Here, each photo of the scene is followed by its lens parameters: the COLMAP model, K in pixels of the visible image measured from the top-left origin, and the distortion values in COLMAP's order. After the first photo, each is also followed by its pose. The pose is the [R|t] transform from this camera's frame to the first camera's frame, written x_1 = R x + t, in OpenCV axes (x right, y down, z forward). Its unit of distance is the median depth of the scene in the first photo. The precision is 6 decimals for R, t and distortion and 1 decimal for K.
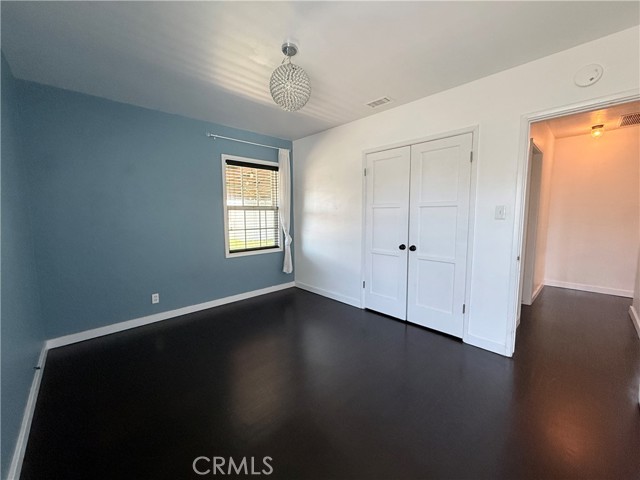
lens RADIAL K [[255.0, 0, 318.5], [0, 255.0, 240.8], [0, 0, 1]] dist [0.001330, -0.000586]
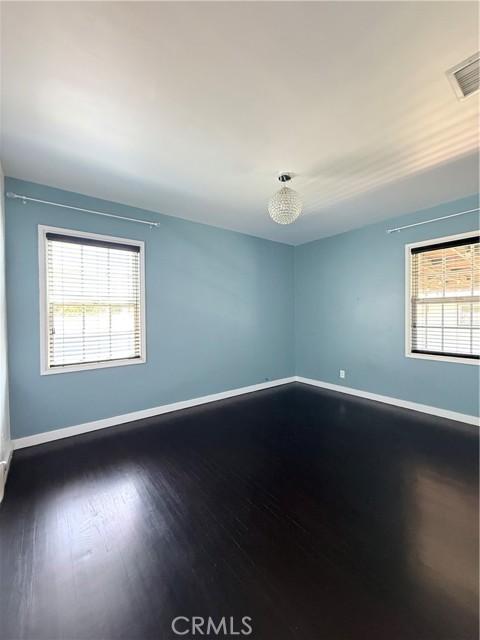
lens RADIAL K [[255.0, 0, 240.9], [0, 255.0, 316.5], [0, 0, 1]] dist [0.001330, -0.000586]
pose [[-0.089190, 0.020656, -0.995800, 0.579614], [-0.092498, 0.995293, 0.028930, -0.046304], [0.991710, 0.094690, -0.086859, 0.474801]]
